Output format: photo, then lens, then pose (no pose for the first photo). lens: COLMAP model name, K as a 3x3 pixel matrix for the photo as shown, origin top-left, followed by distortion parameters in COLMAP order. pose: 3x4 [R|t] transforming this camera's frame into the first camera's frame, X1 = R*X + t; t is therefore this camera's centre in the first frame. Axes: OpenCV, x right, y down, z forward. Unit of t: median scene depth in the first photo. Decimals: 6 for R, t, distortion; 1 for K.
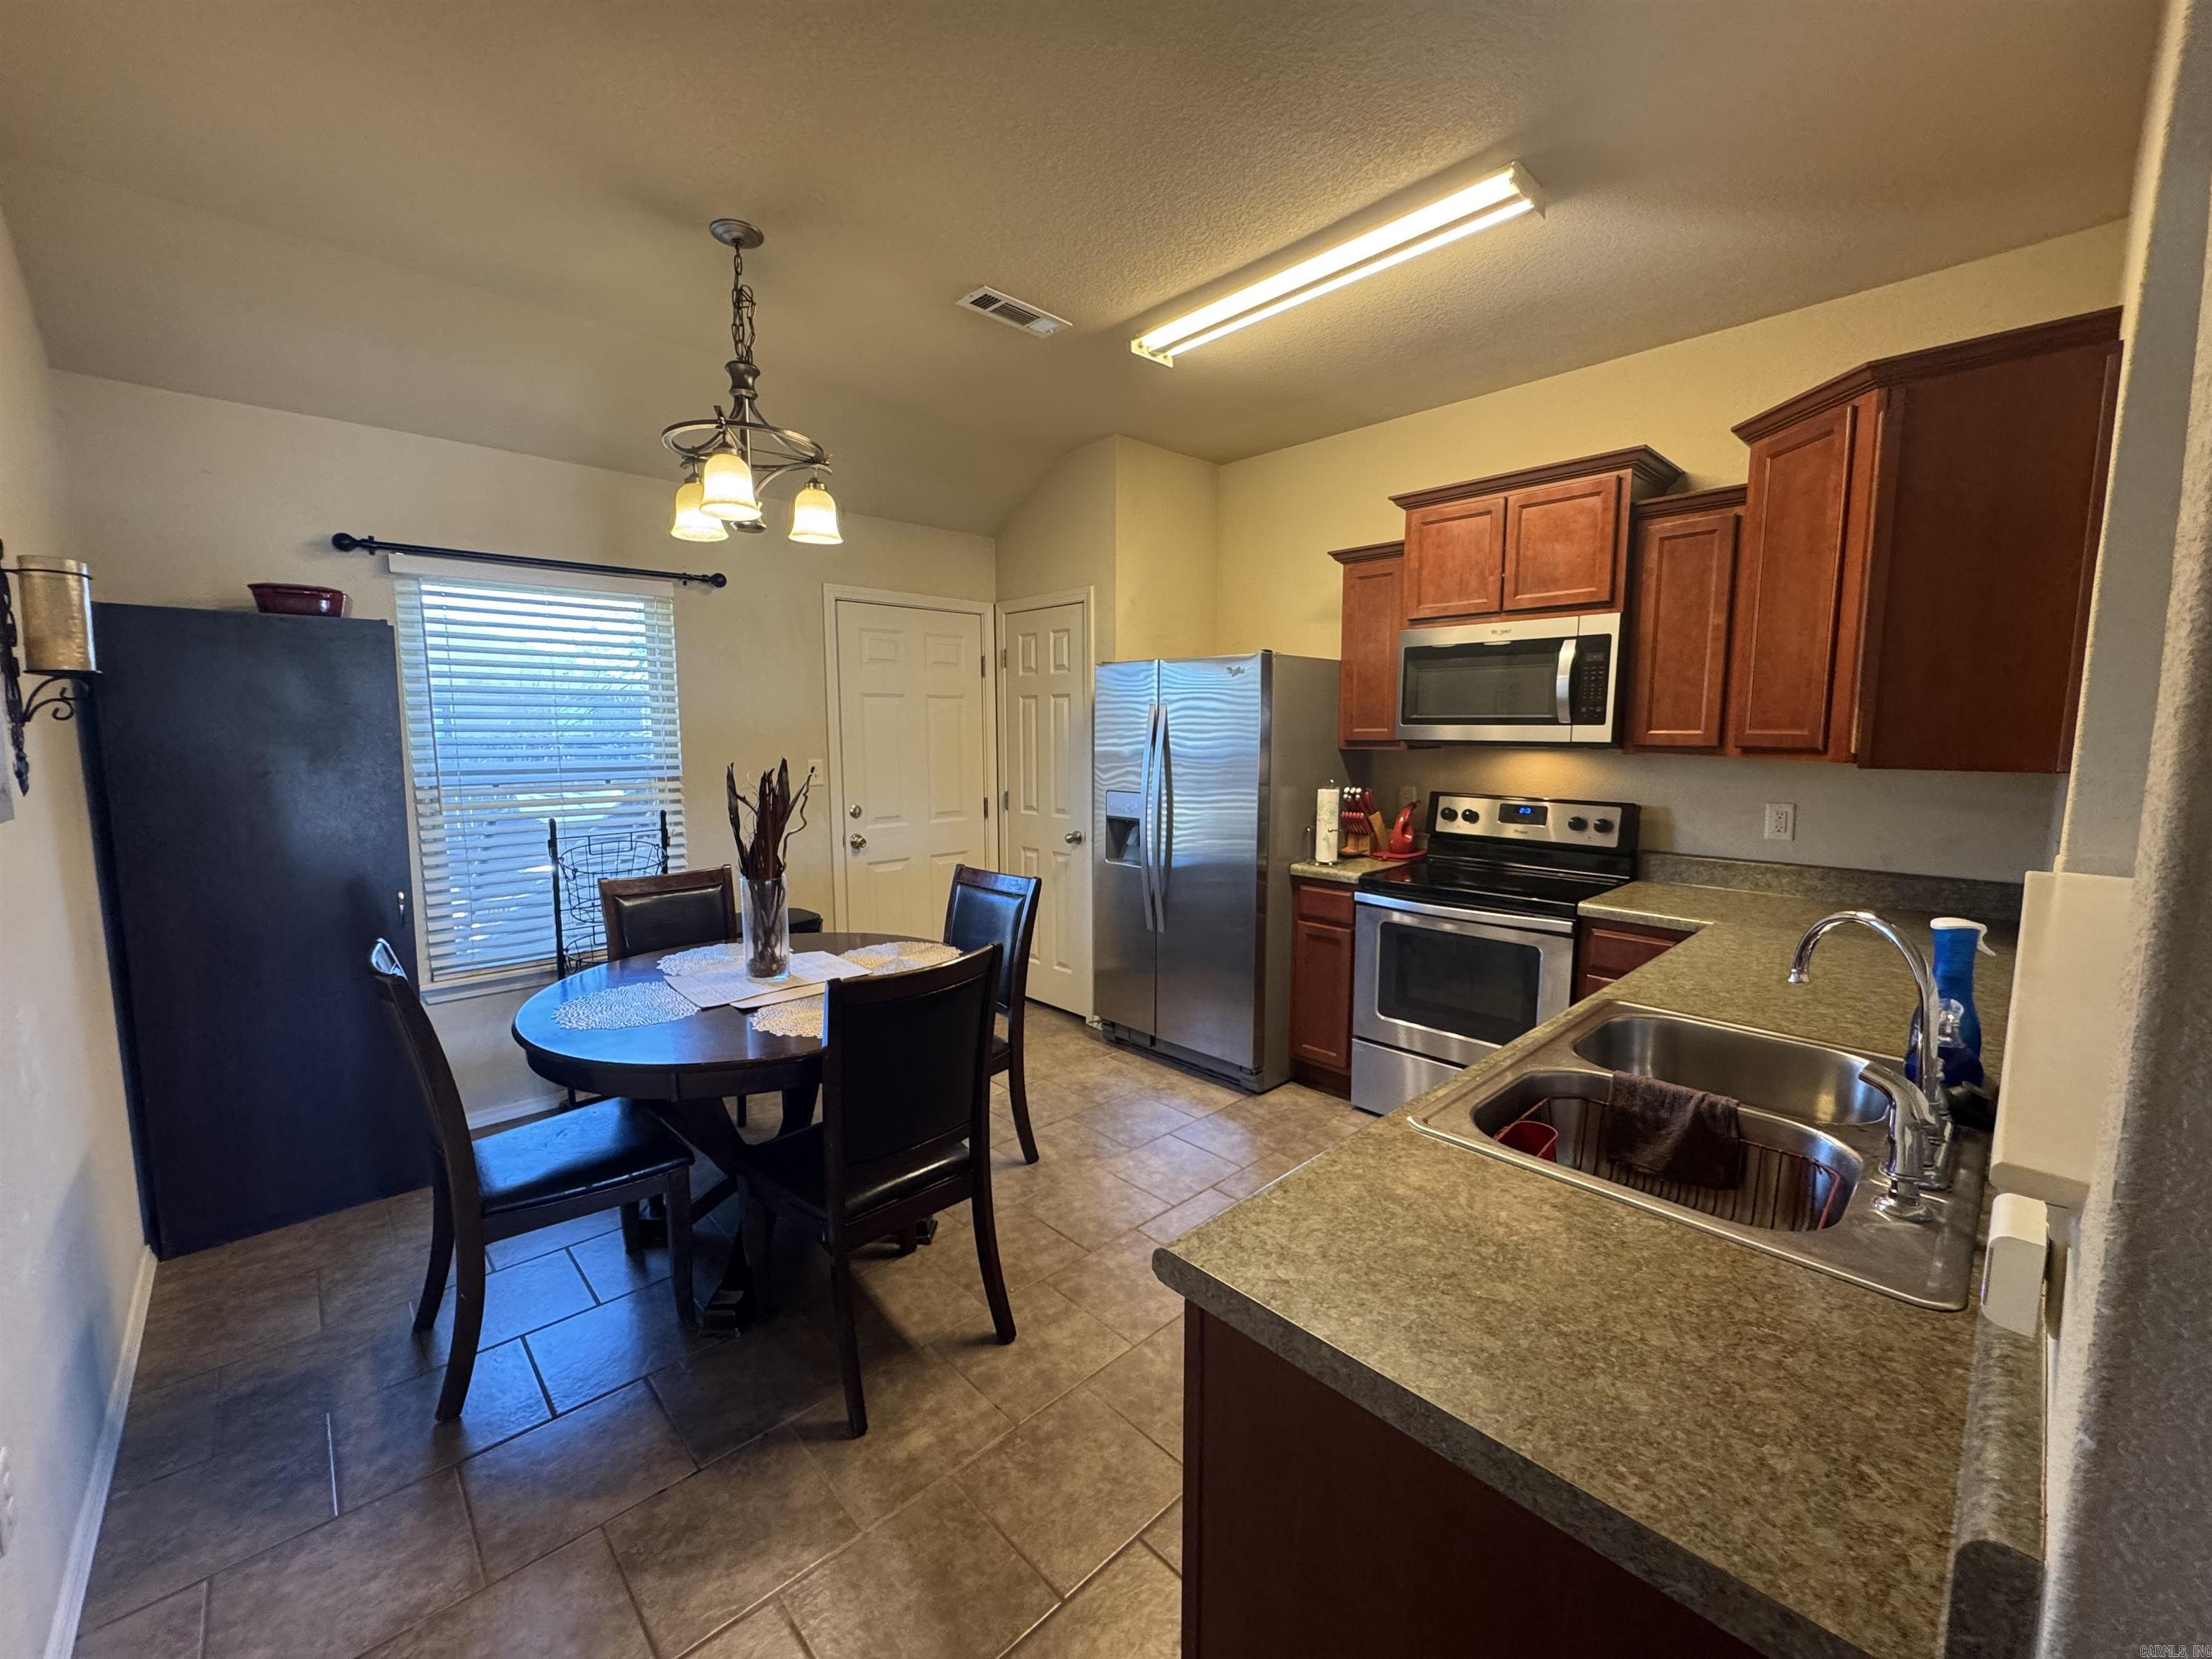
lens RADIAL K [[881.2, 0, 1104.4], [0, 881.2, 830.4], [0, 0, 1]] dist [-0.000433, 0.000120]
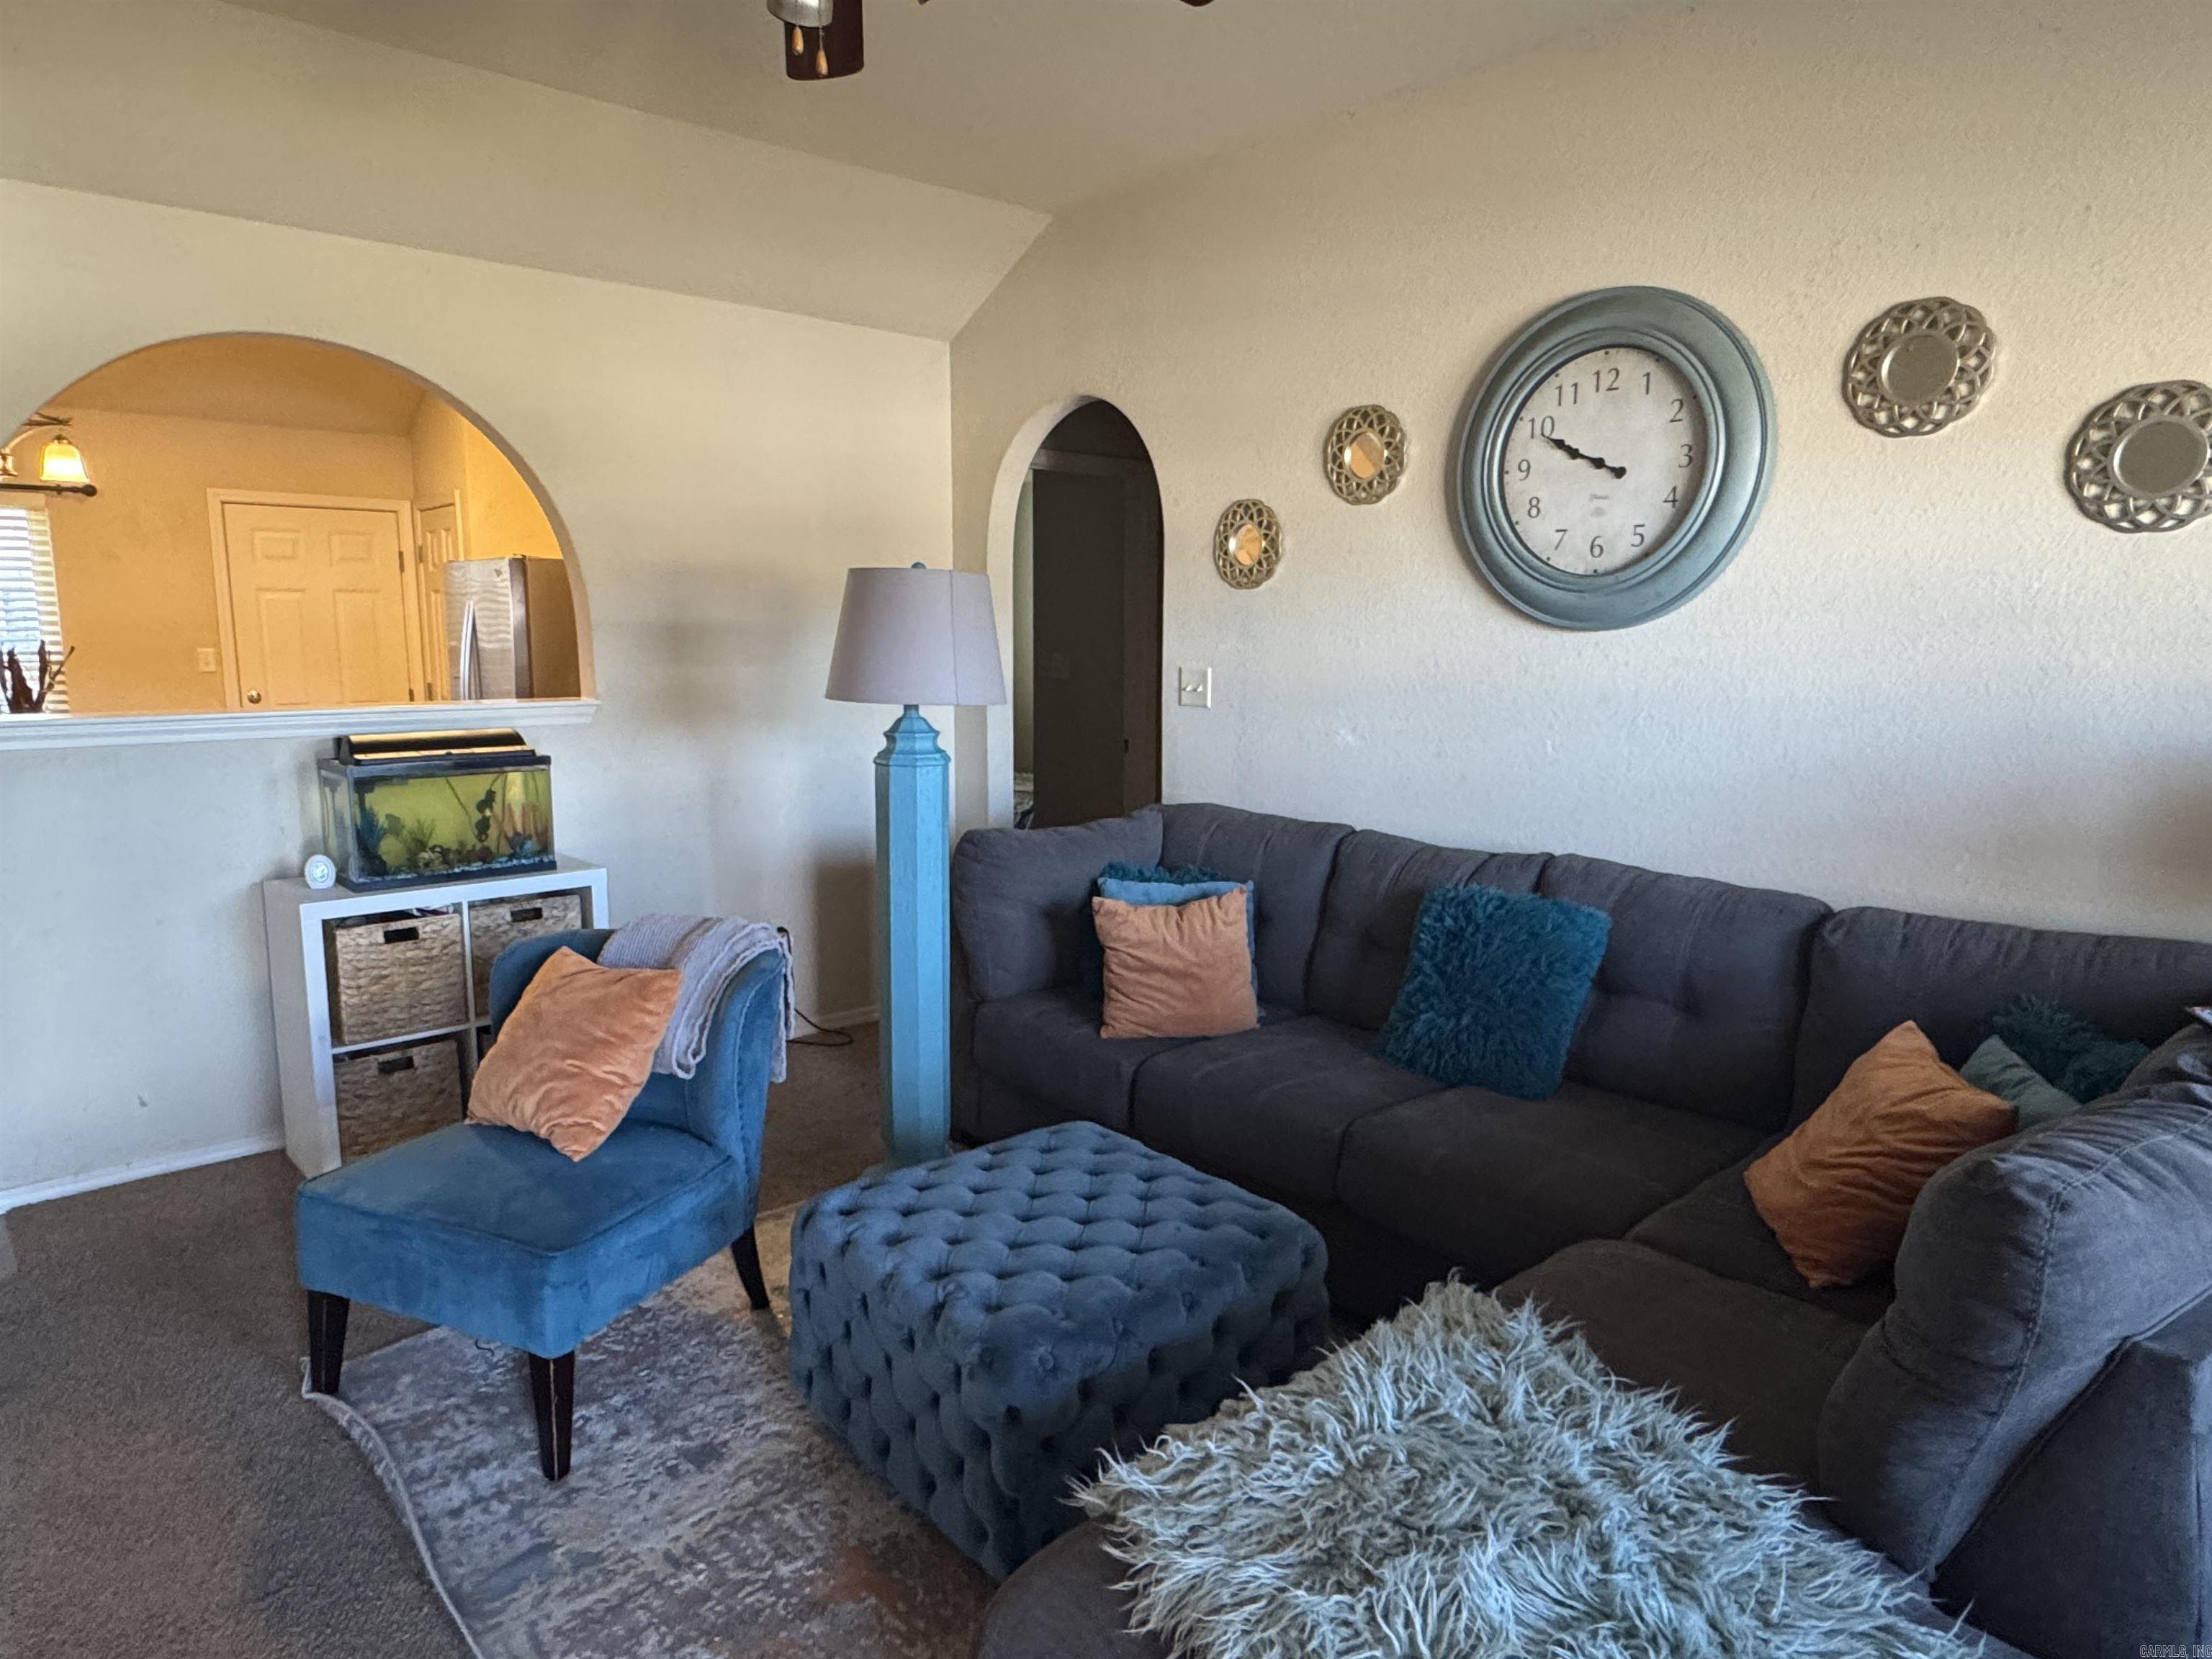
lens RADIAL K [[1359.1, 0, 1097.7], [0, 1359.1, 827.4], [0, 0, 1]] dist [0.000794, 0.001031]
pose [[0.999648, 0.007164, -0.025532, 0.938222], [-0.006408, 0.999542, 0.029570, 0.096480], [0.025732, -0.029396, 0.999237, -0.763991]]
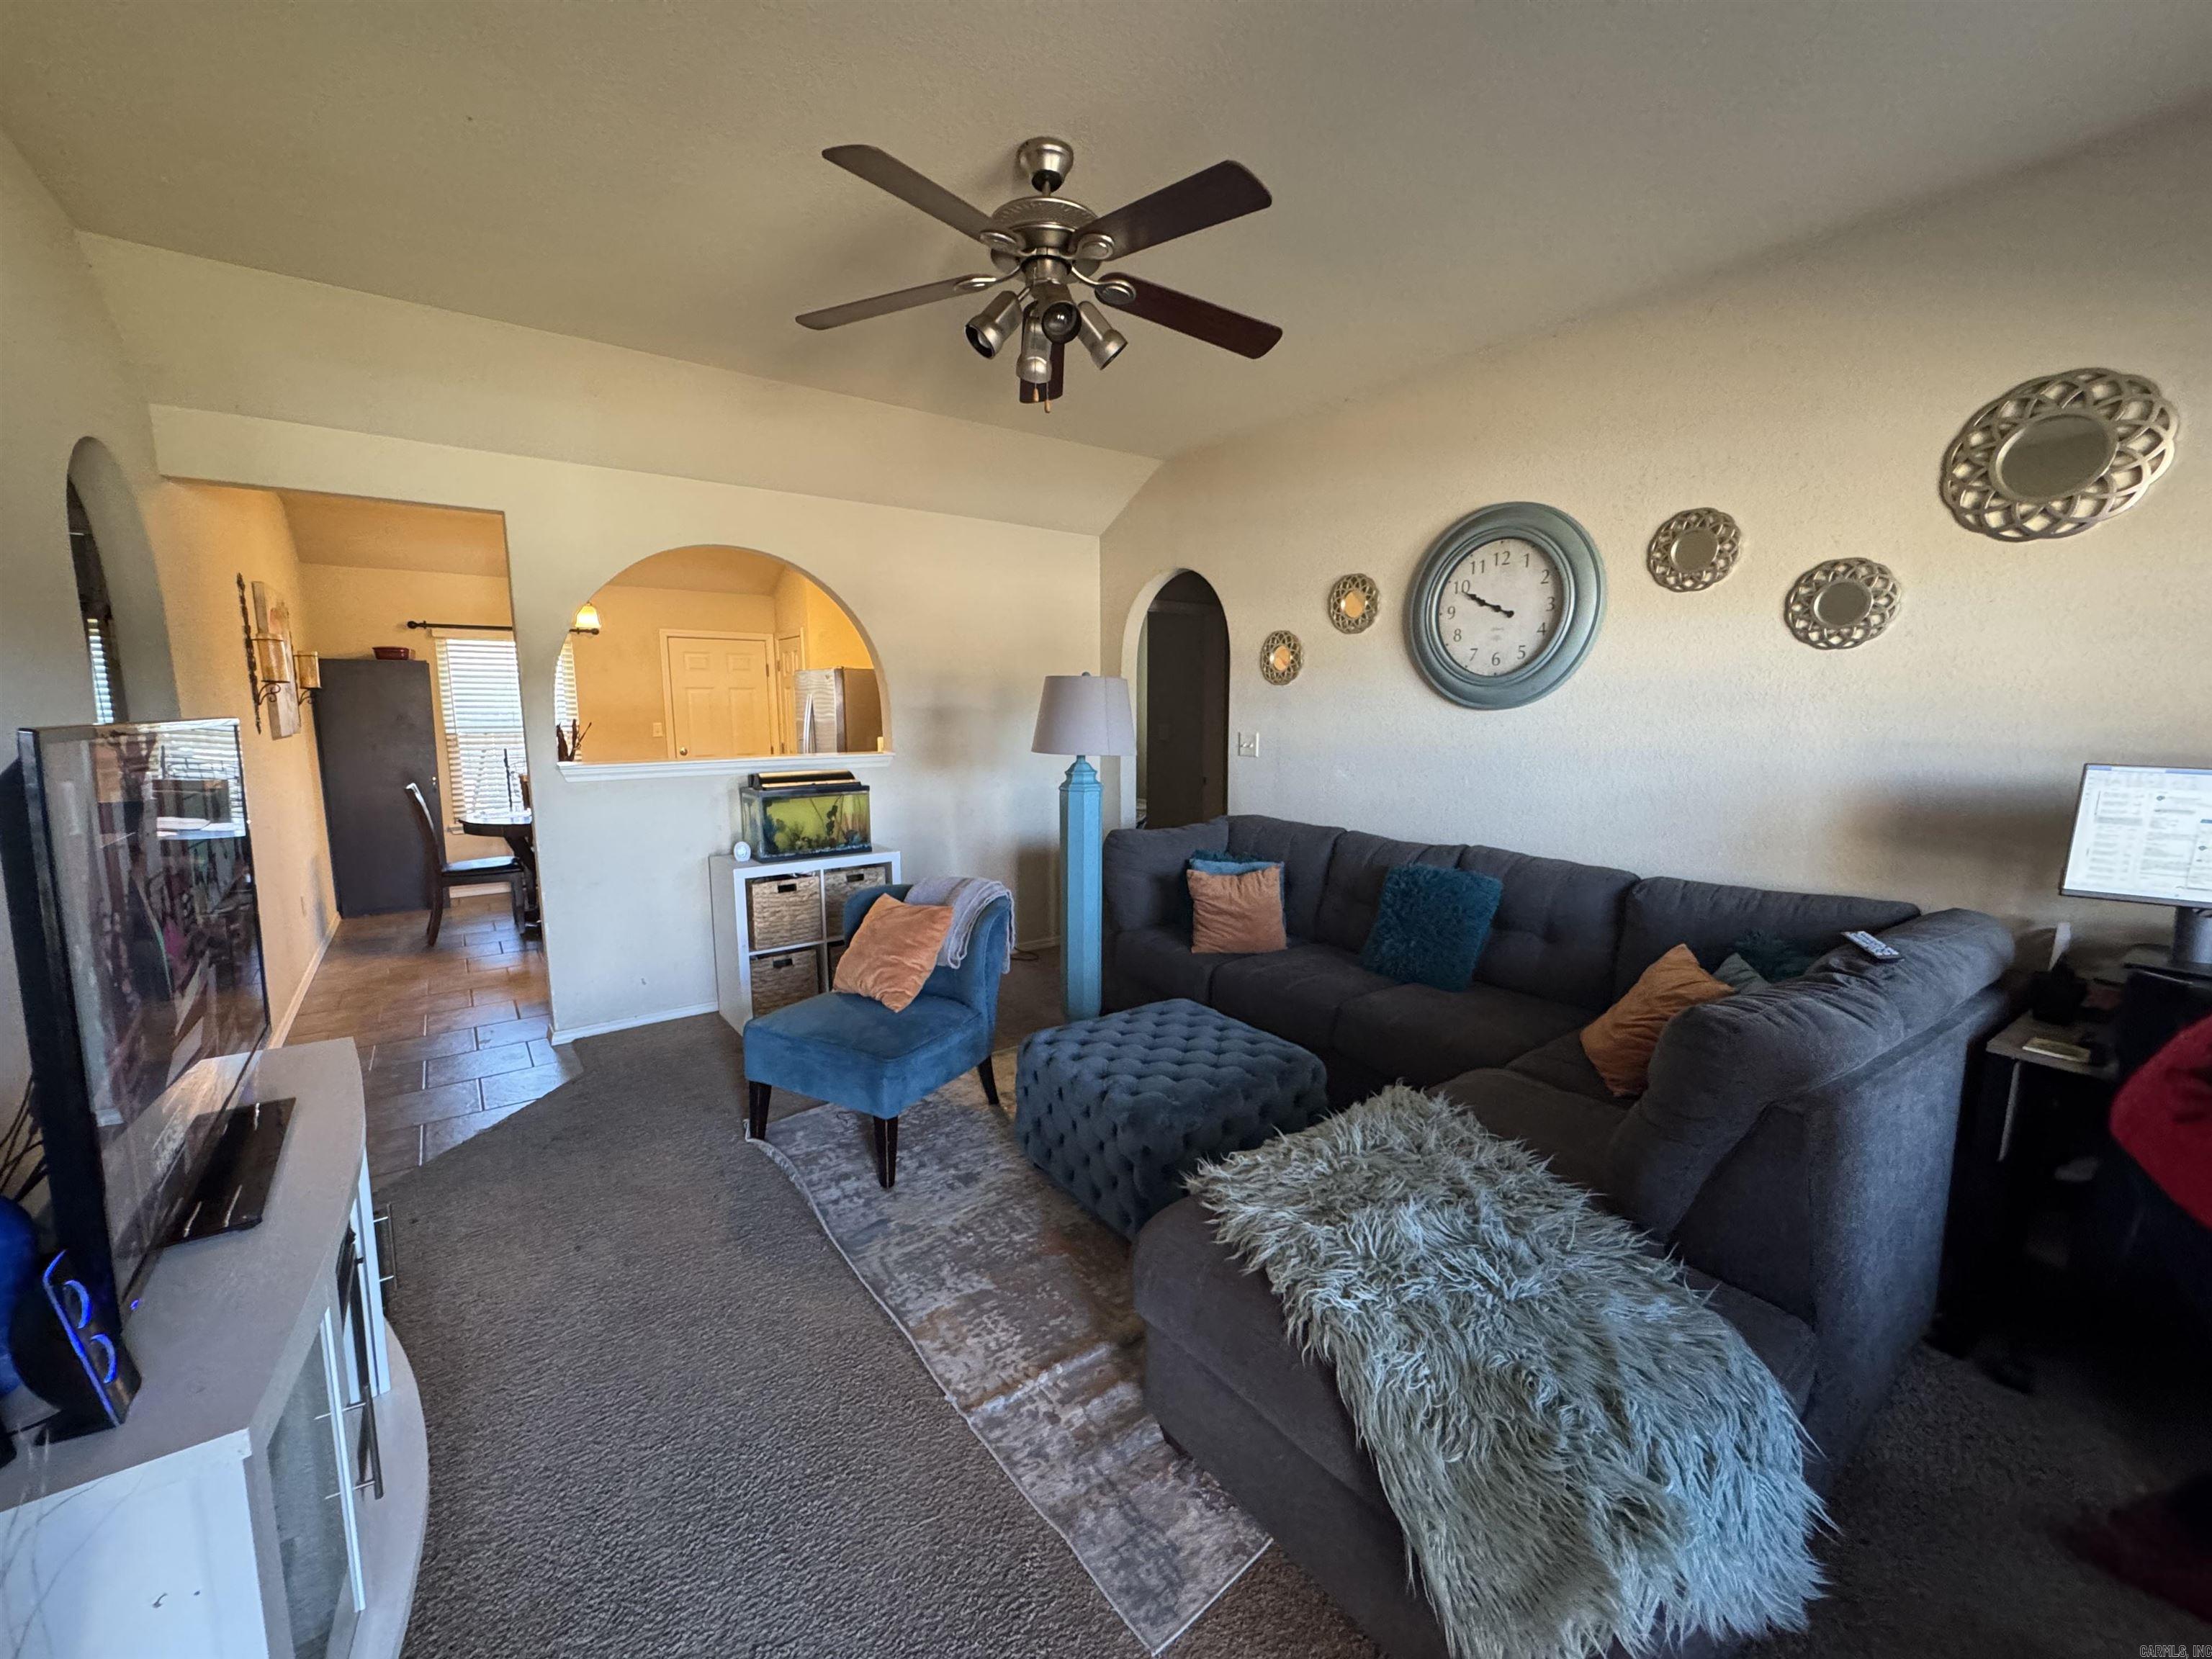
lens RADIAL K [[881.2, 0, 1104.4], [0, 881.2, 830.4], [0, 0, 1]] dist [-0.000433, 0.000120]
pose [[0.993594, 0.012834, -0.112280, 0.930617], [-0.010100, 0.999639, 0.024885, 0.102102], [0.112559, -0.023591, 0.993365, -0.848537]]
